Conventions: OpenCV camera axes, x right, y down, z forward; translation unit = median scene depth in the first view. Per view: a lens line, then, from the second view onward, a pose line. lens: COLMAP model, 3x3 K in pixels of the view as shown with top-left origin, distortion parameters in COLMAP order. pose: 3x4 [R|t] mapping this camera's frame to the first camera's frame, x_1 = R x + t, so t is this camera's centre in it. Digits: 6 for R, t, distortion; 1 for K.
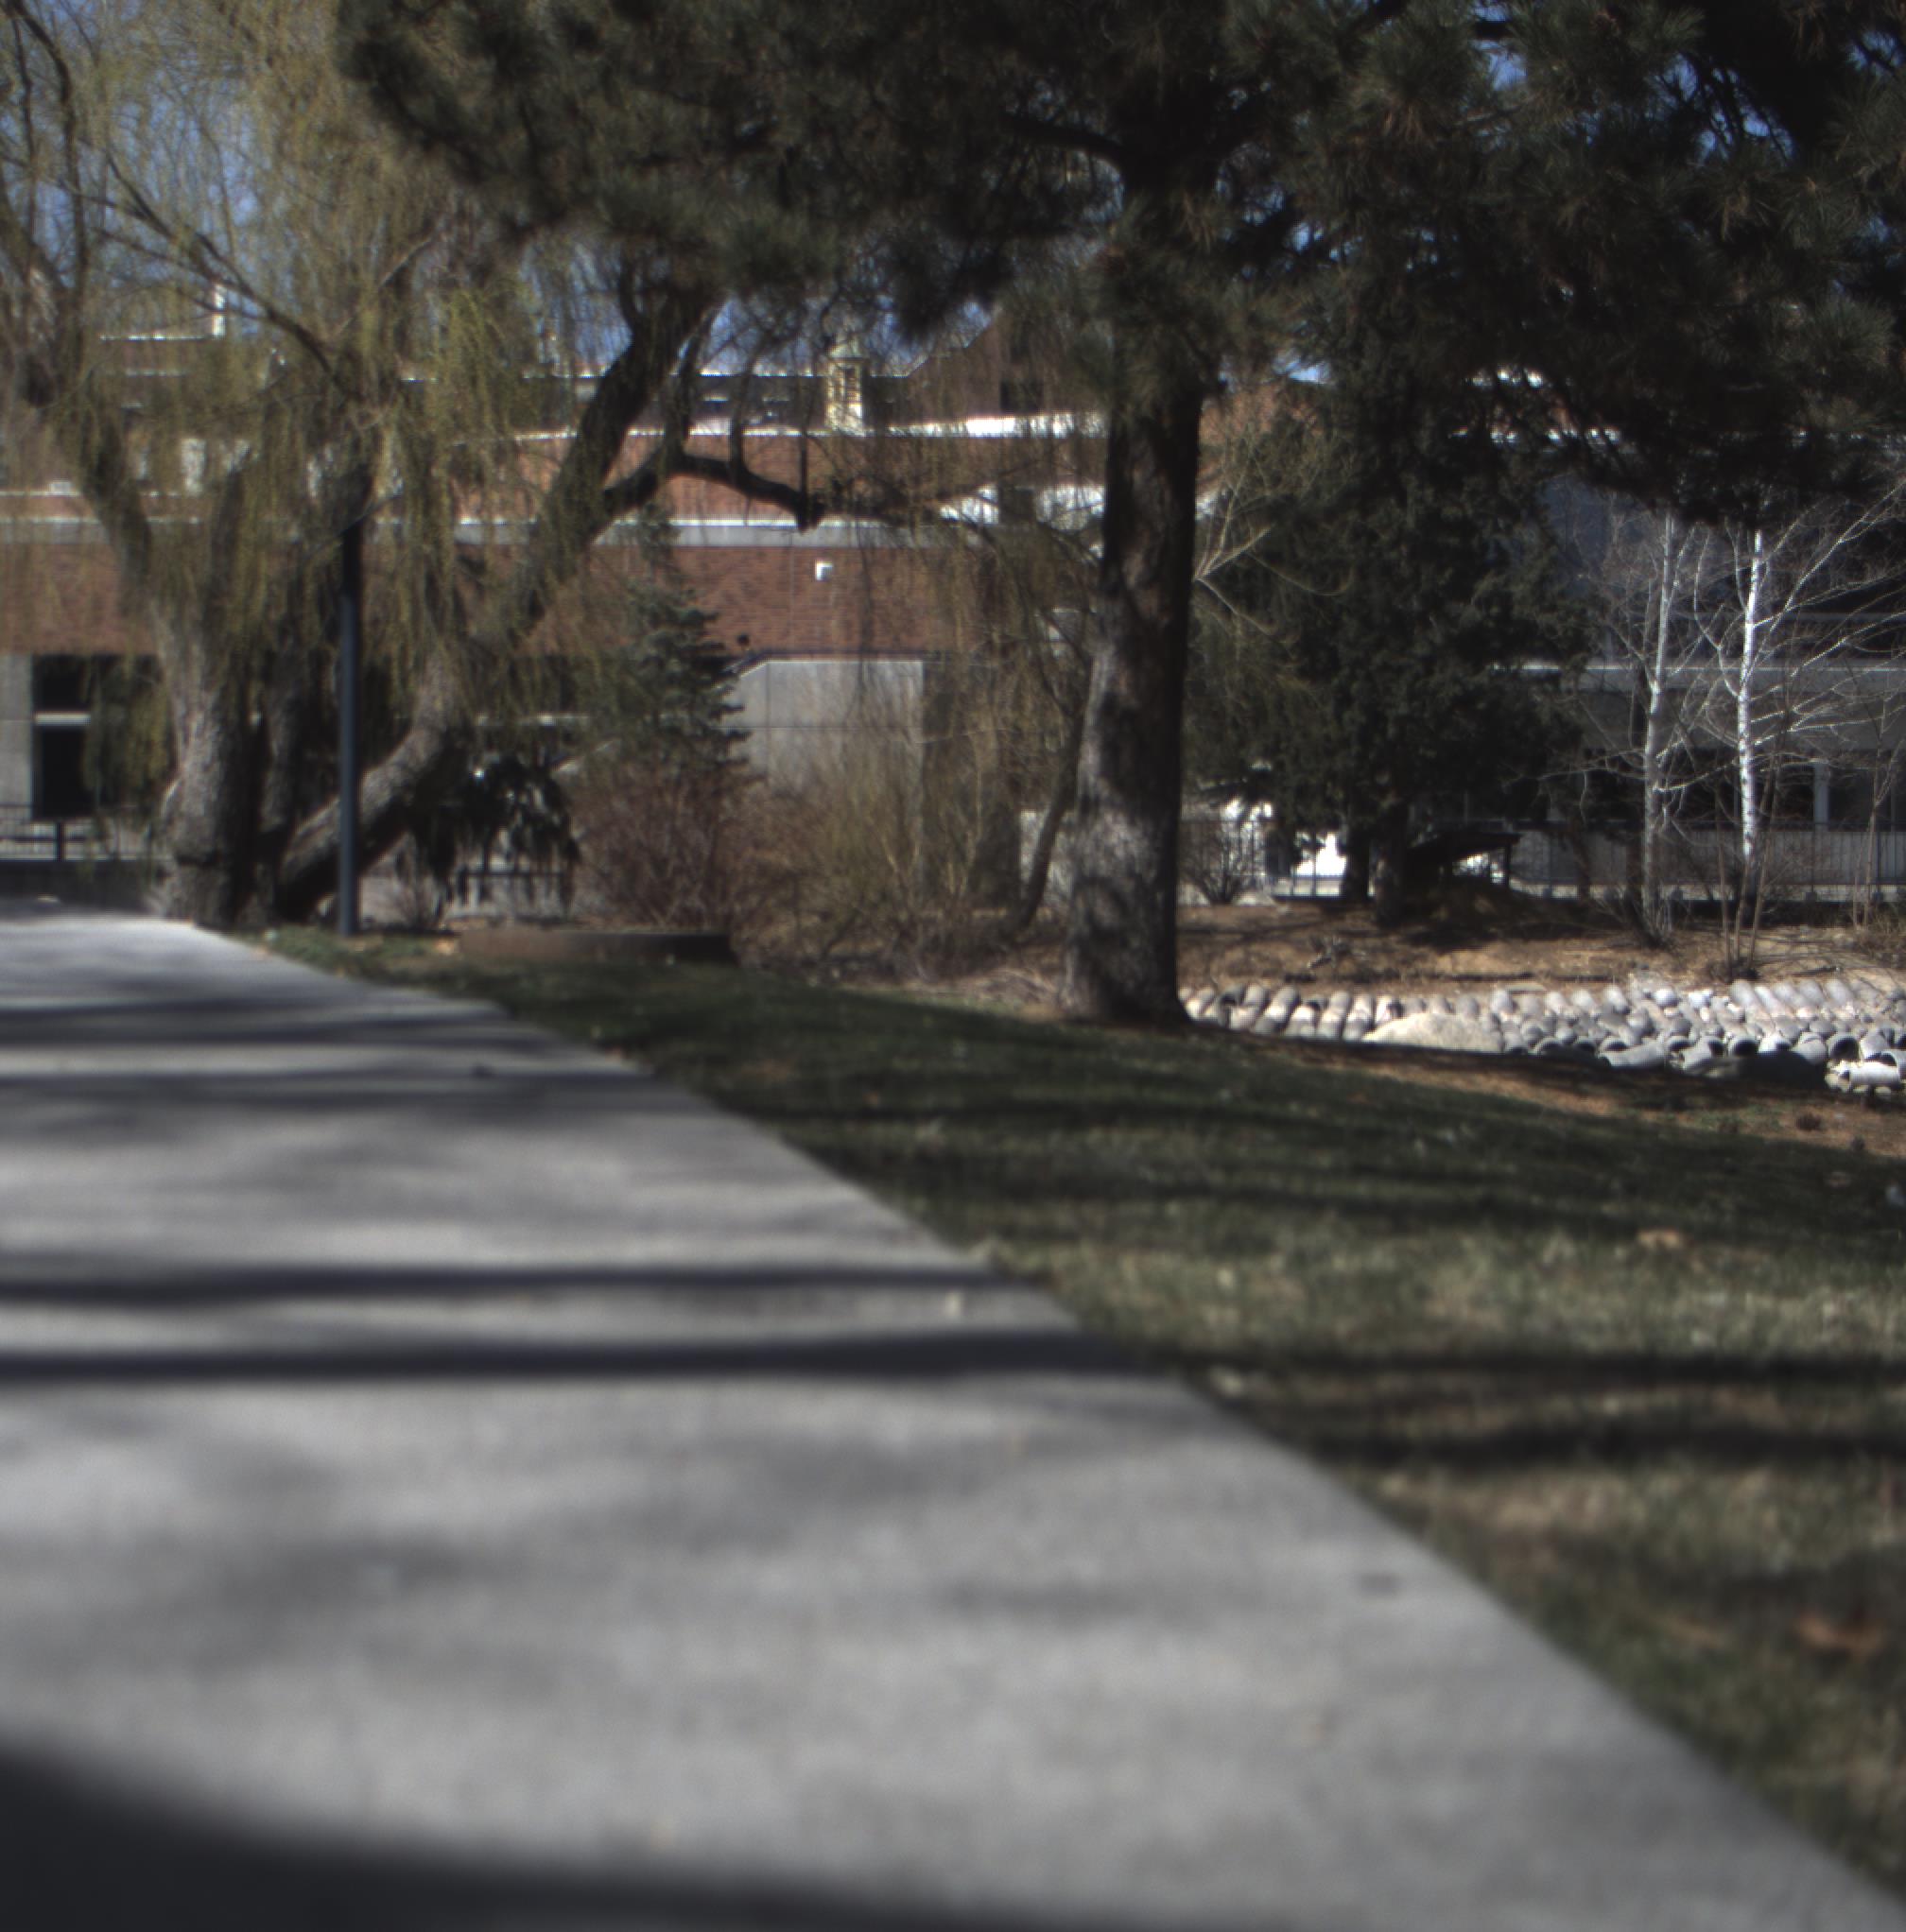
lens RADIAL K [[4364.2, 0, 739.2], [0, 4364.2, 898.4], [0, 0, 1]] dist [-0.164799, 0.981893]
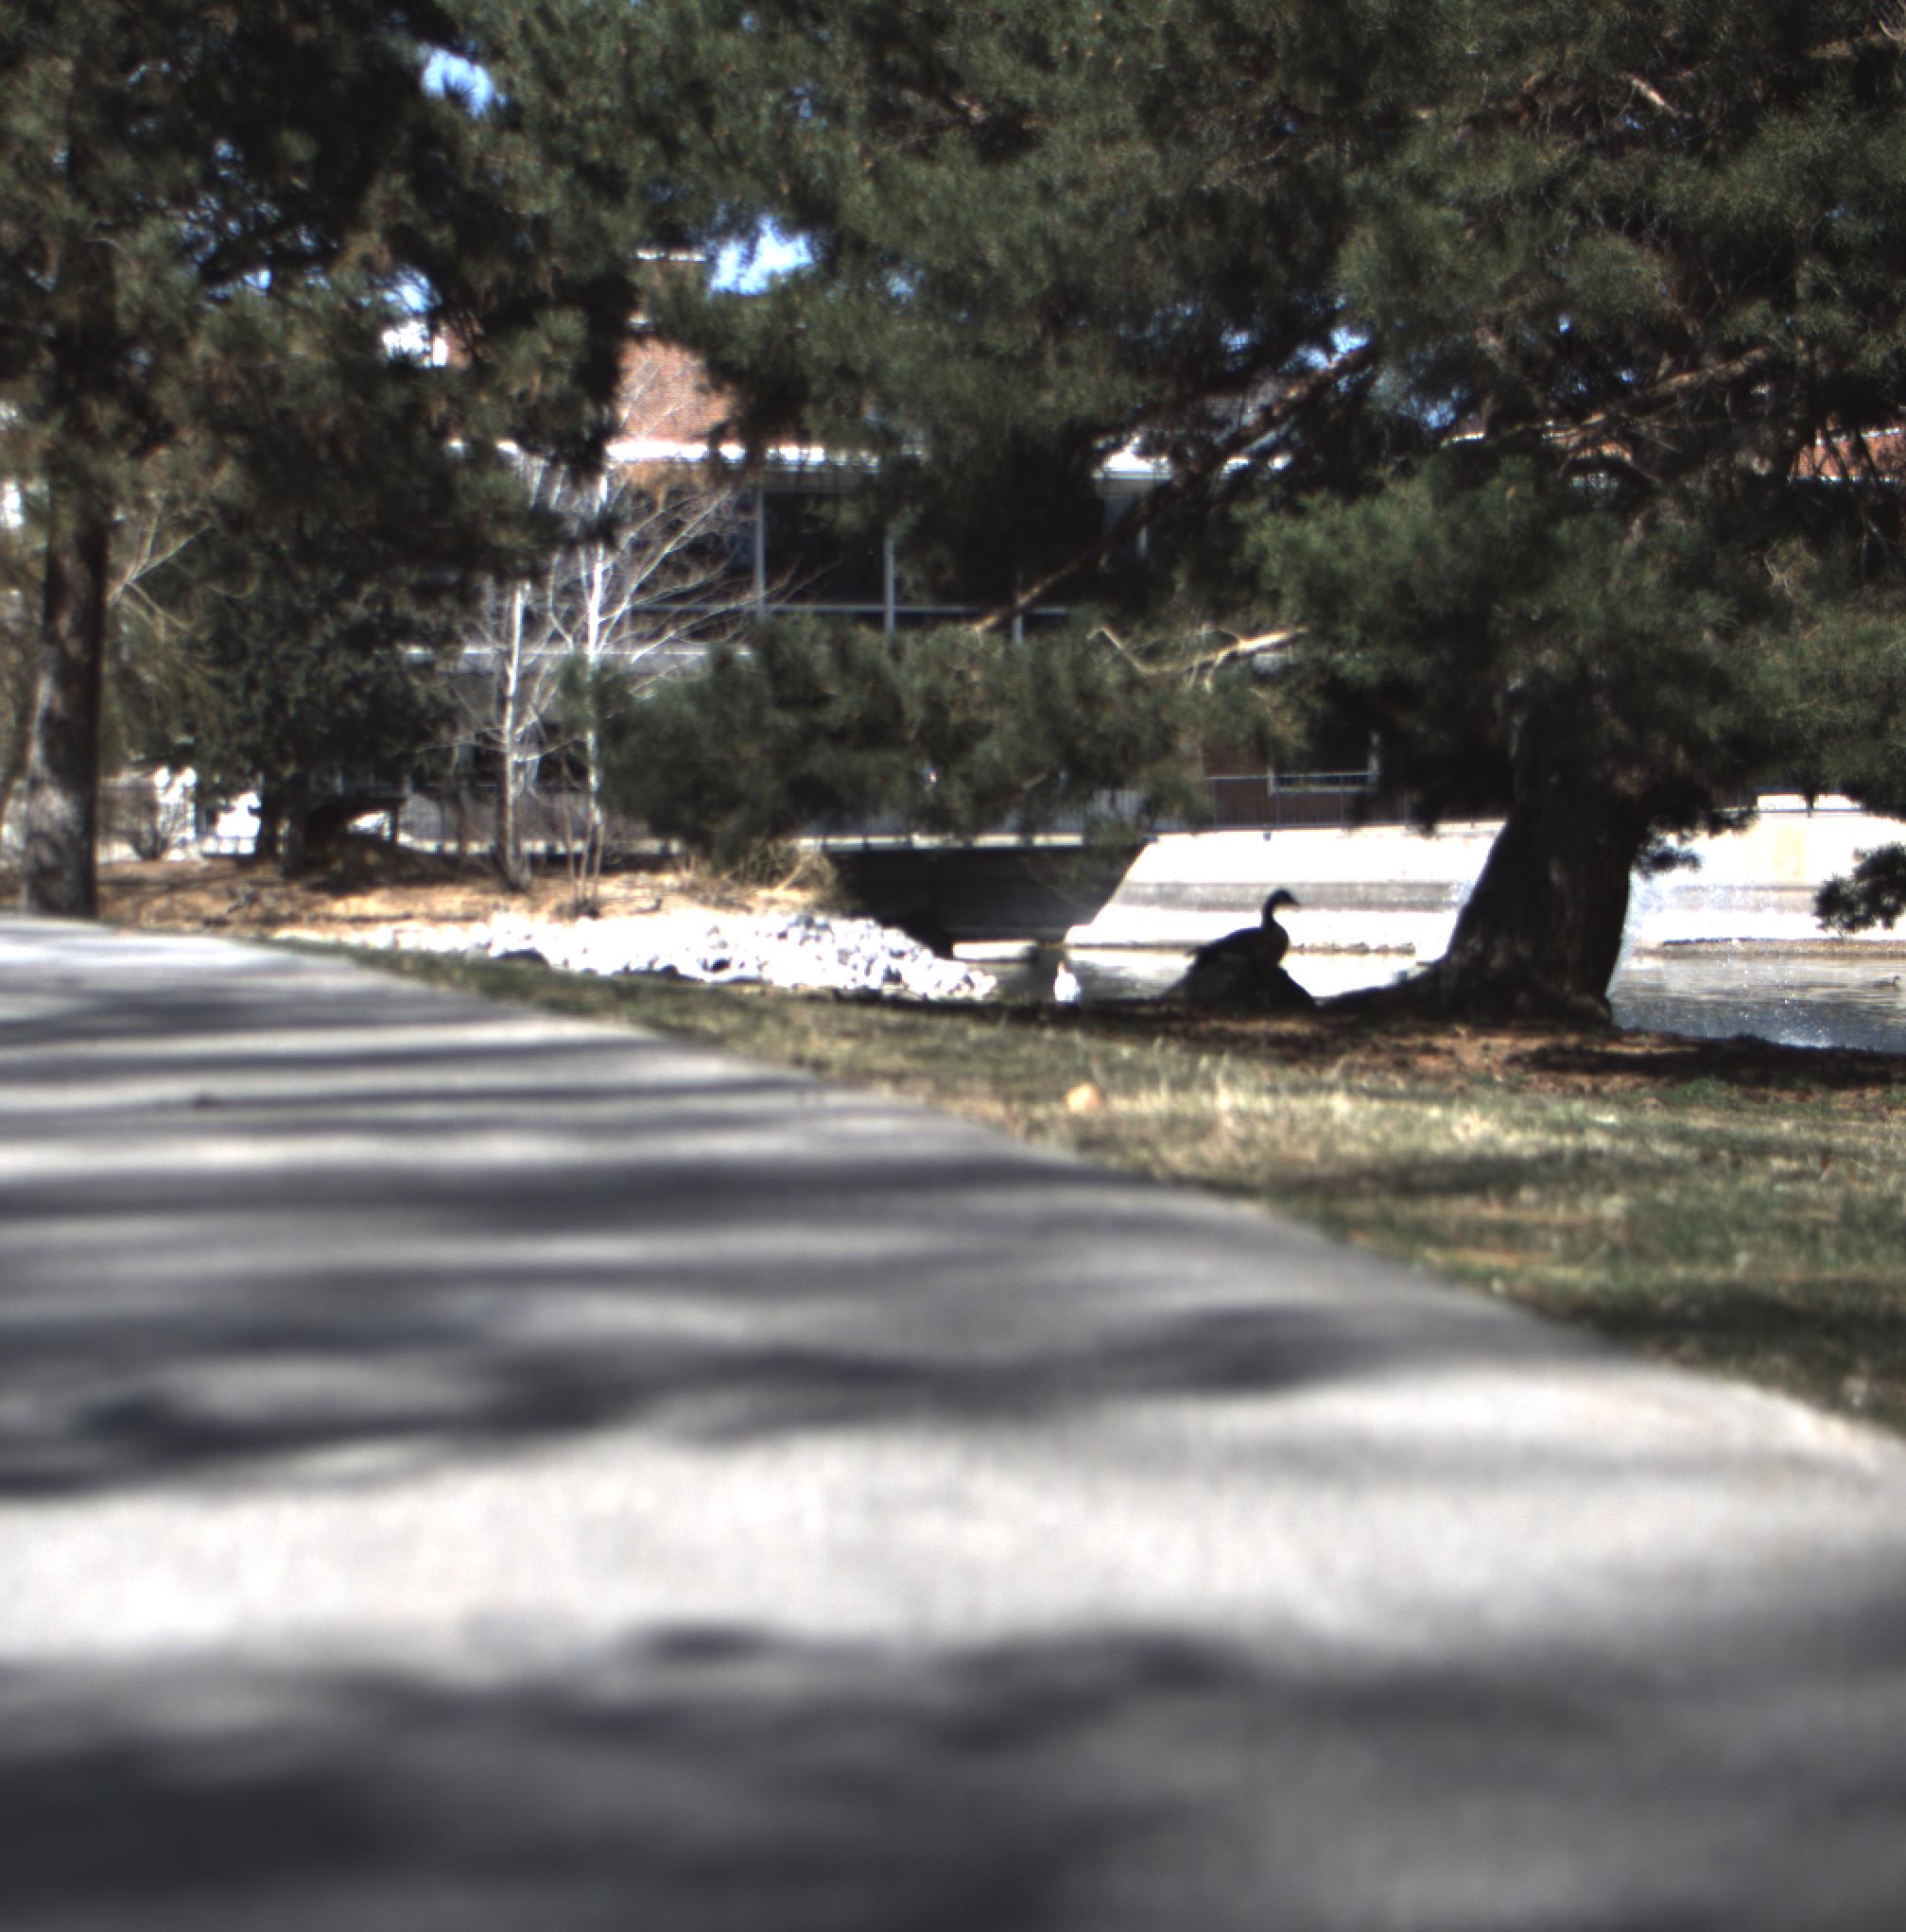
lens RADIAL K [[4364.2, 0, 739.2], [0, 4364.2, 898.4], [0, 0, 1]] dist [-0.164799, 0.981893]
pose [[0.971146, -0.012457, 0.238161, -0.014365], [0.010414, 0.999897, 0.009831, 0.002011], [-0.238259, -0.007067, 0.971176, -0.177235]]
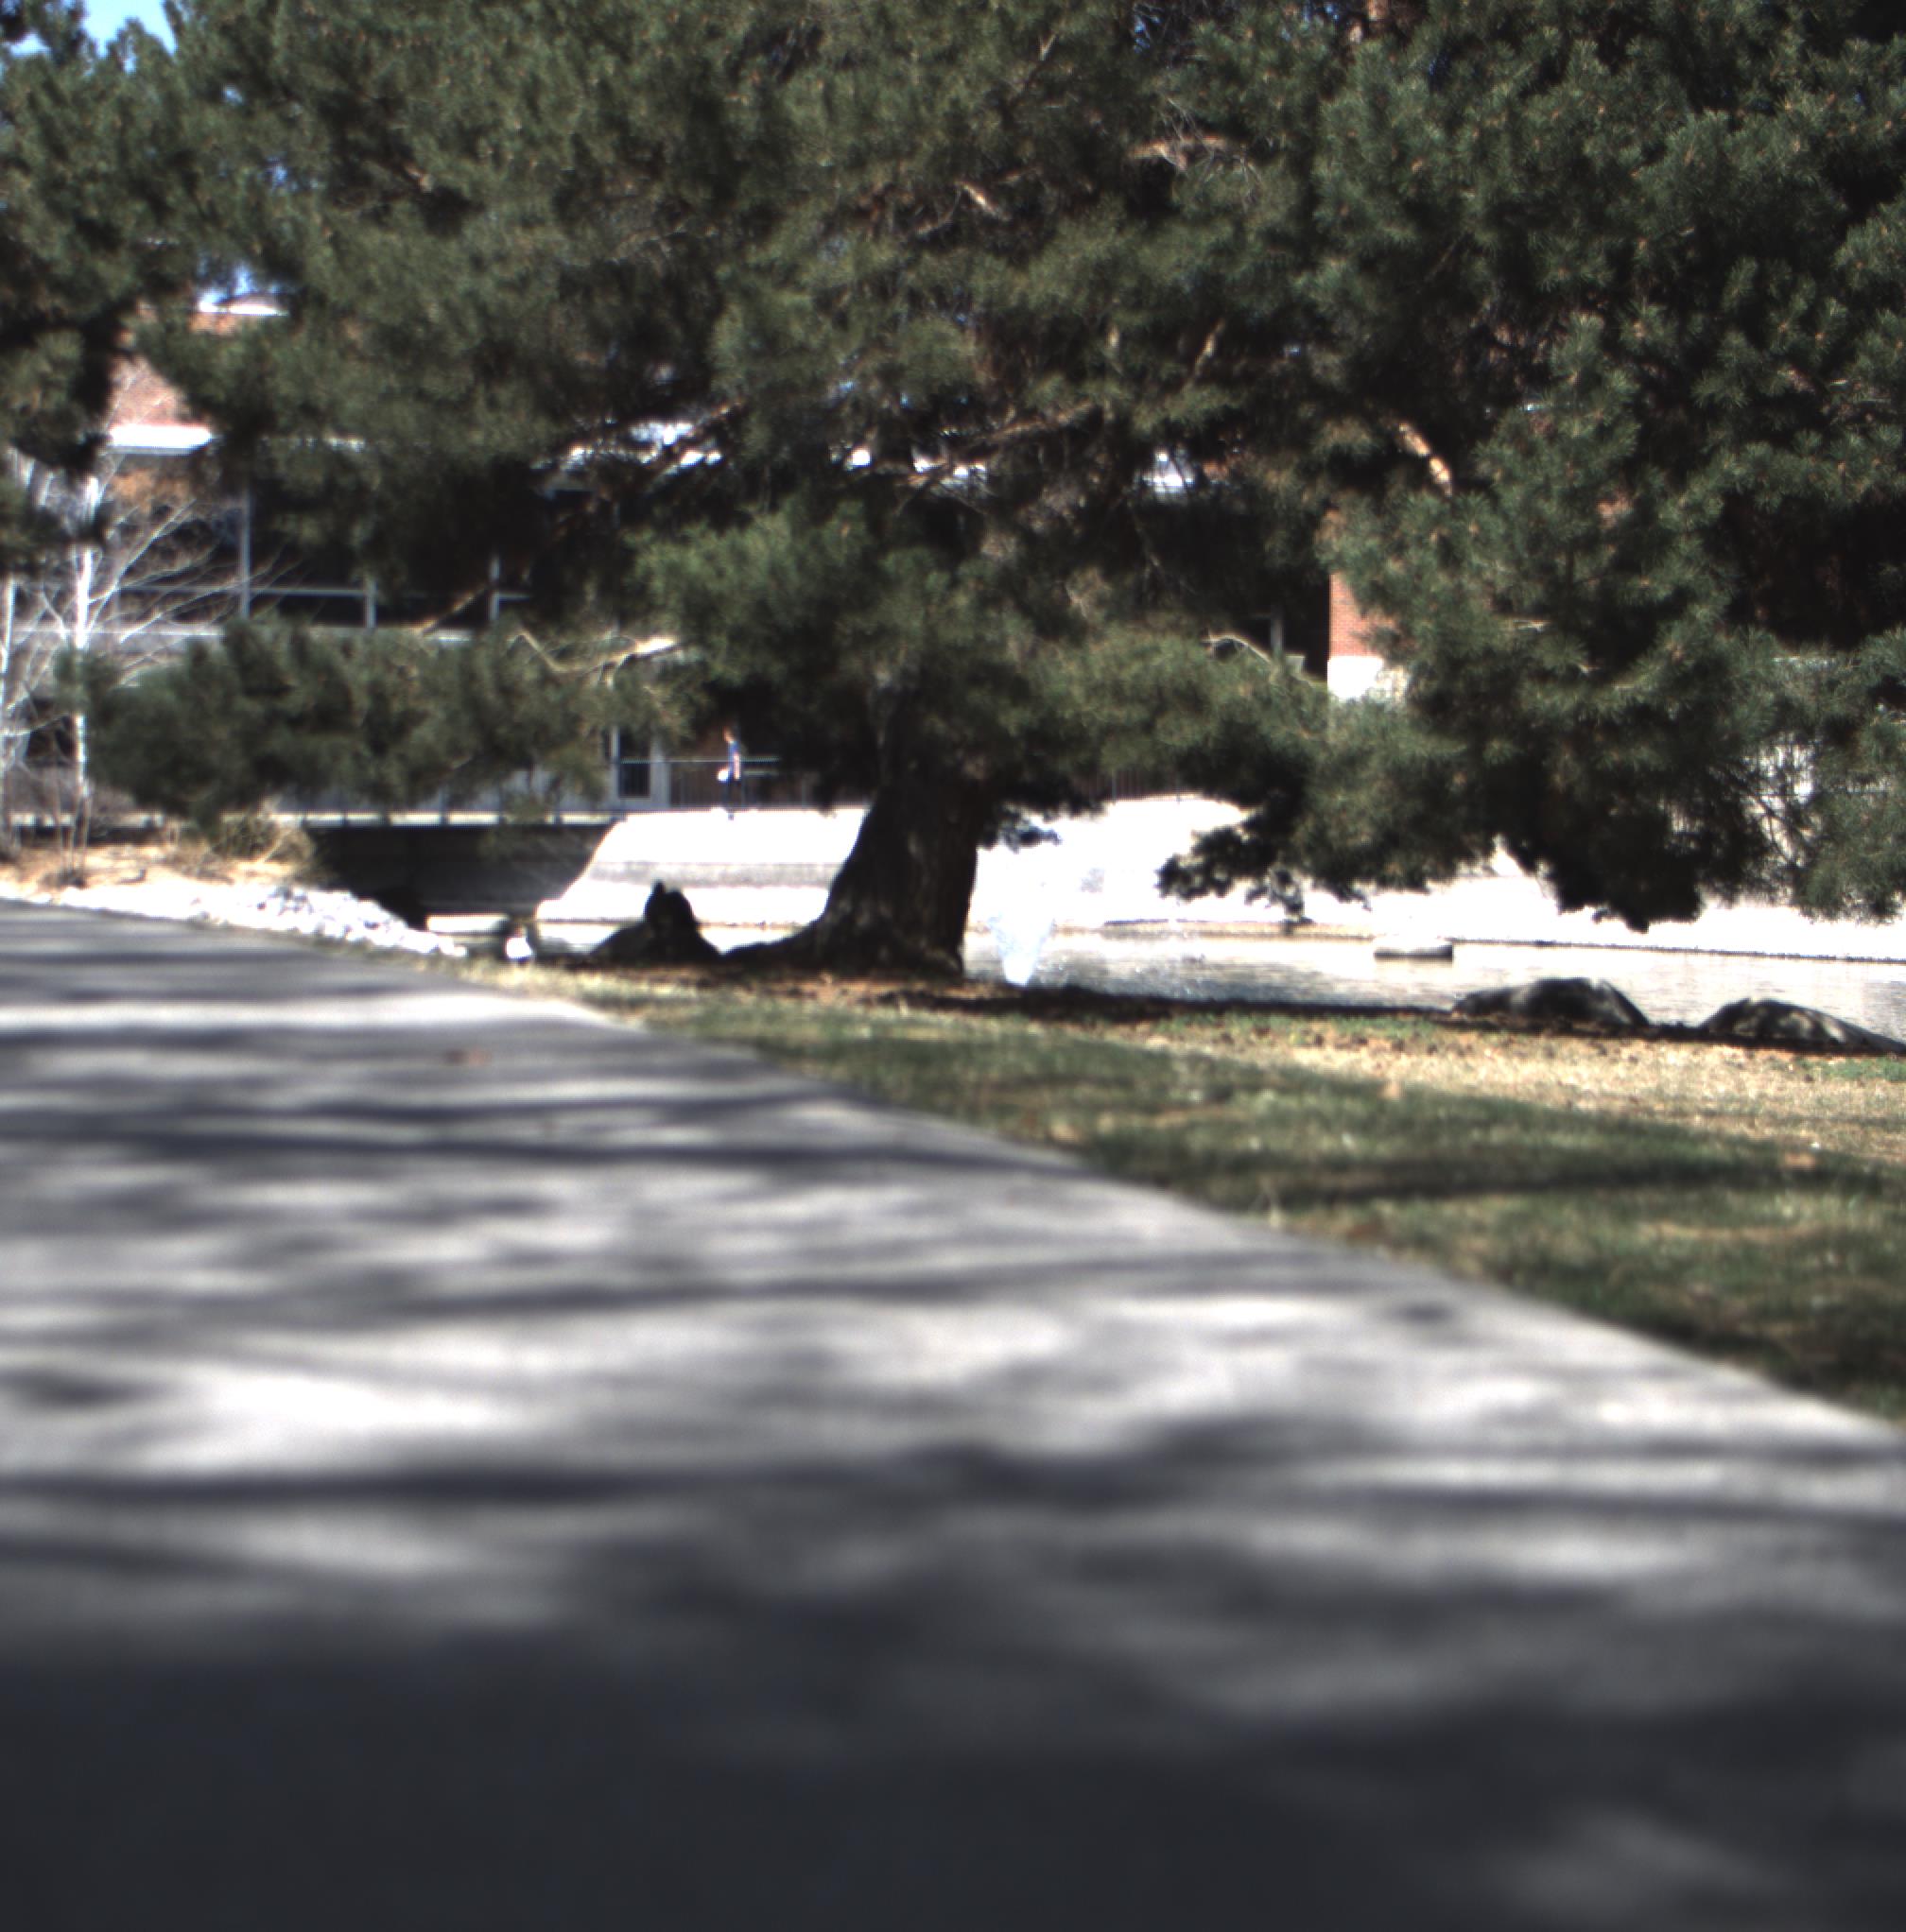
lens RADIAL K [[4364.2, 0, 739.2], [0, 4364.2, 898.4], [0, 0, 1]] dist [-0.164799, 0.981893]
pose [[0.936642, -0.004392, 0.350261, -0.027134], [-0.000919, 0.999887, 0.014996, 0.002962], [-0.350287, -0.014368, 0.936532, -0.235098]]
